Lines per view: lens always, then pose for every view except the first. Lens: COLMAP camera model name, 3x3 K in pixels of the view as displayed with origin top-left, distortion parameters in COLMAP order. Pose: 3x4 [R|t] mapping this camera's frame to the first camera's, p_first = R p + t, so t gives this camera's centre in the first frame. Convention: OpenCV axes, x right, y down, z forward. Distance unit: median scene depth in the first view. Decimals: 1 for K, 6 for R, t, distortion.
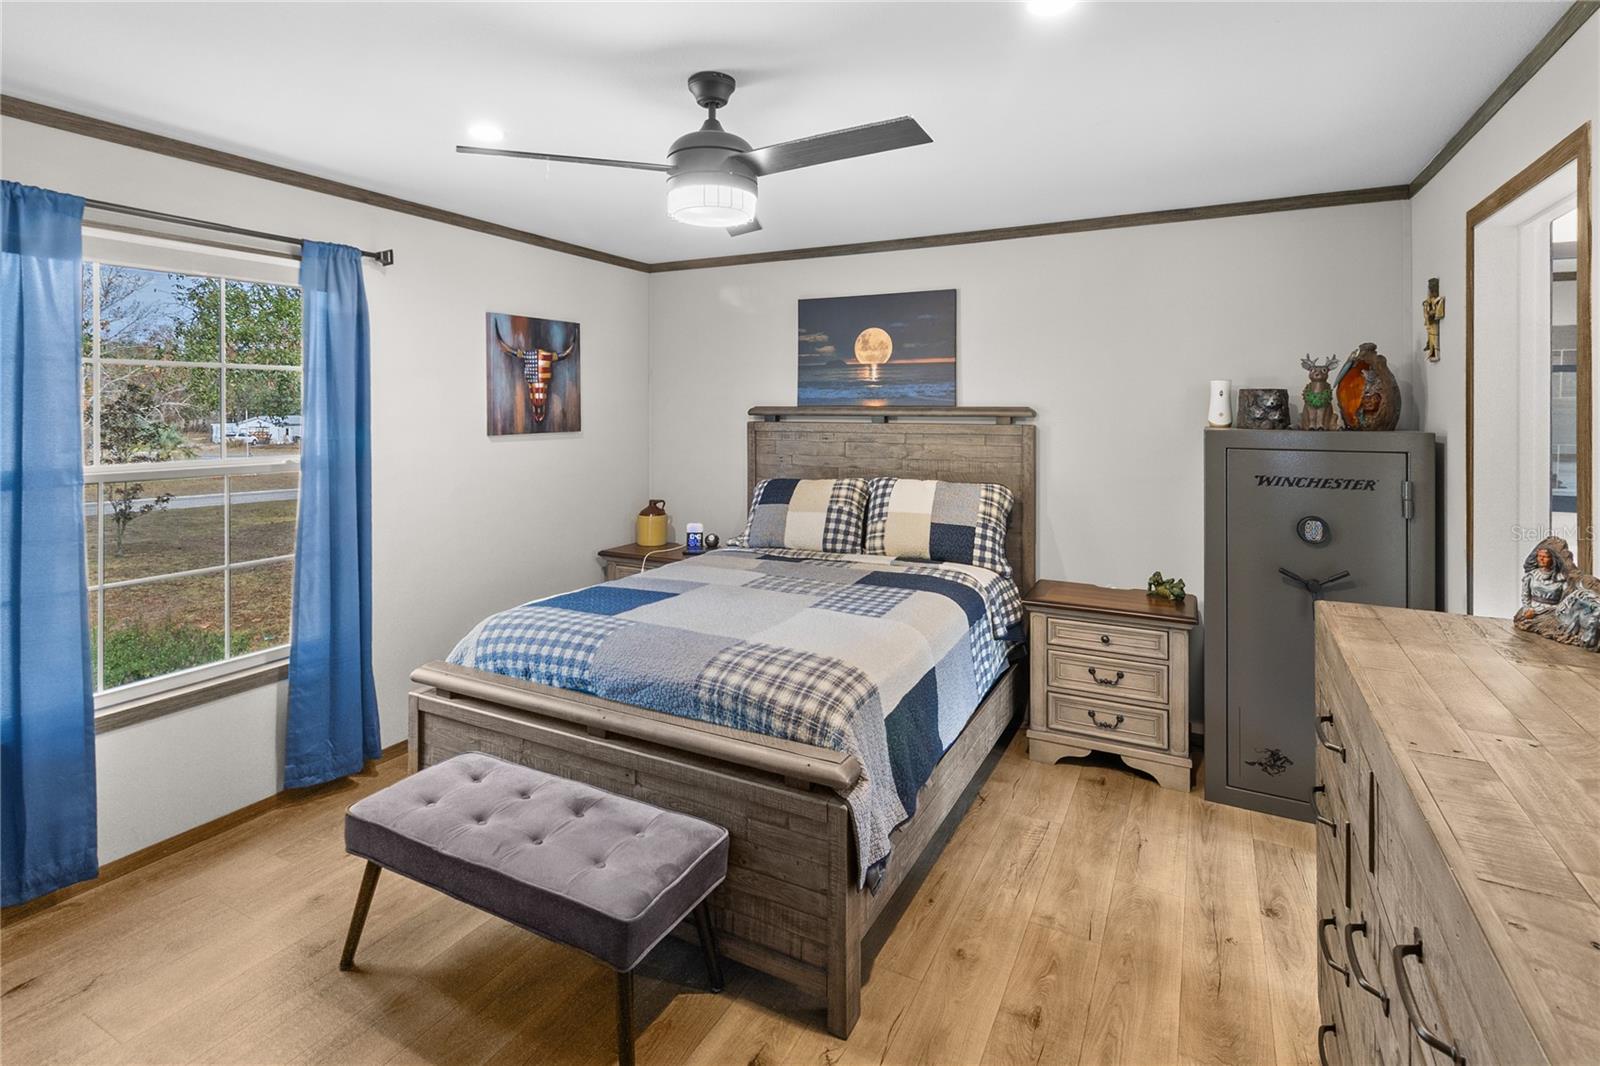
lens RADIAL K [[774.7, 0, 802.3], [0, 774.7, 406.6], [0, 0, 1]] dist [0.007442, -0.000313]
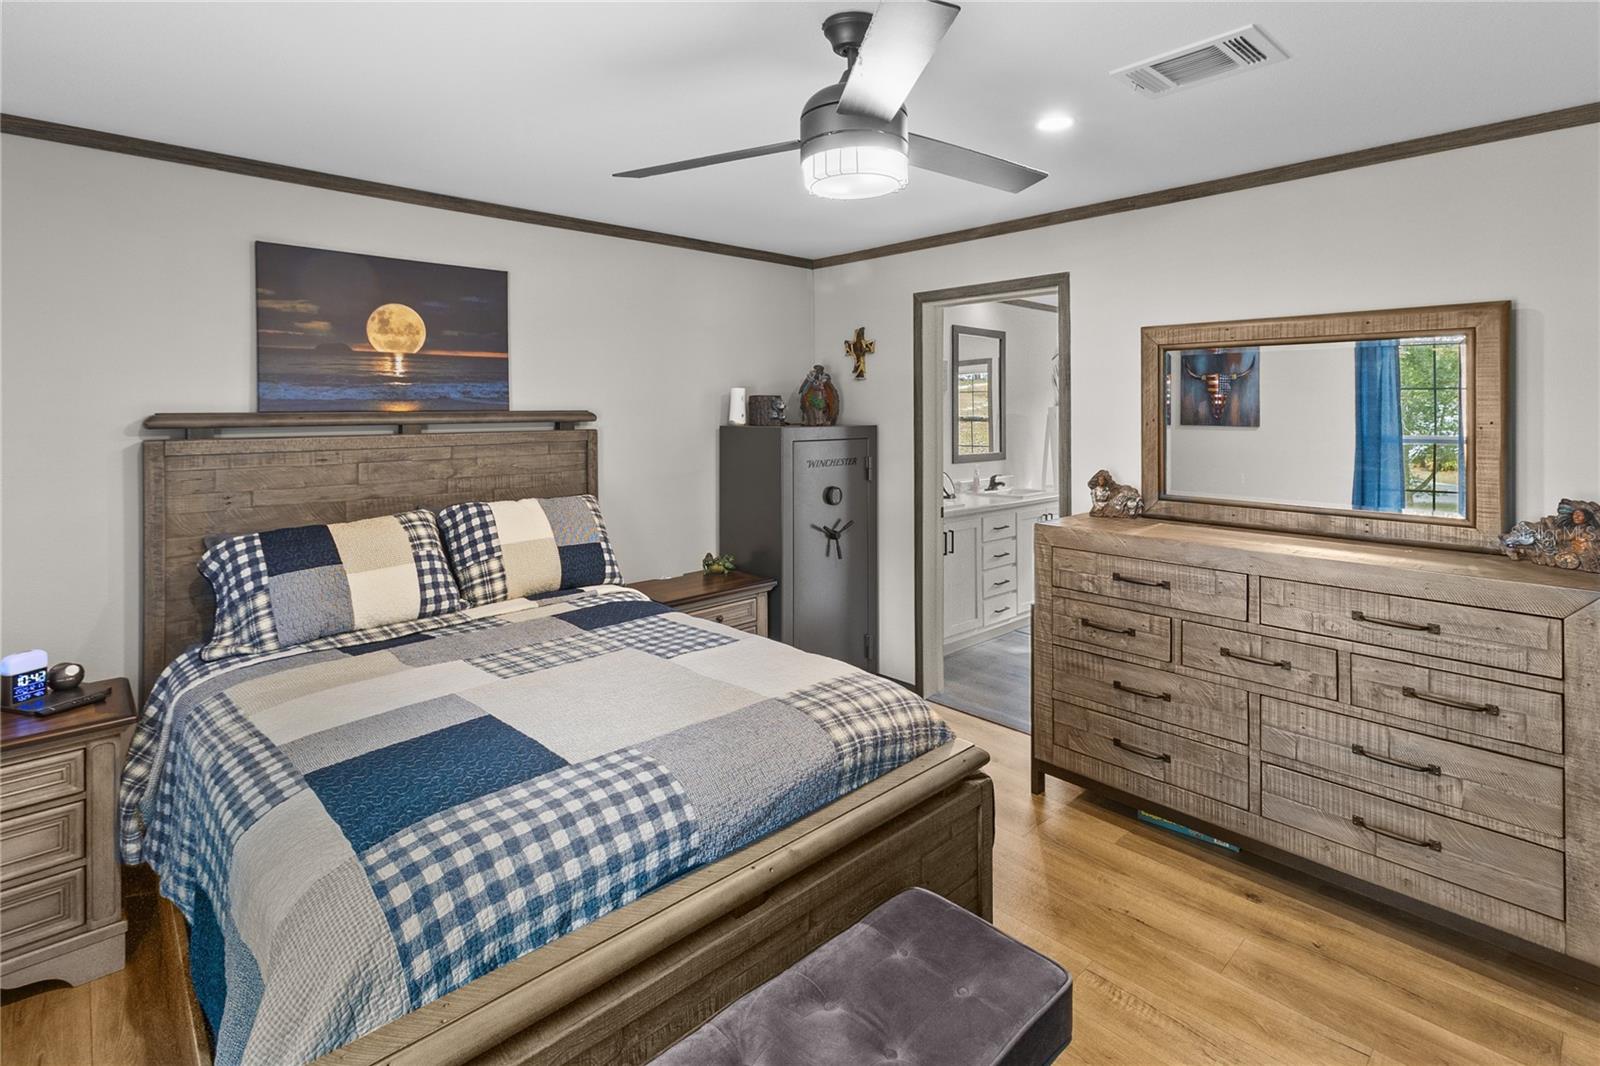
lens RADIAL K [[774.7, 0, 802.3], [0, 774.7, 406.6], [0, 0, 1]] dist [0.007442, -0.000313]
pose [[0.326100, 0.000174, 0.945335, -0.497218], [0.004392, 0.999989, -0.001699, -0.001931], [-0.945325, 0.004706, 0.326095, 0.419596]]
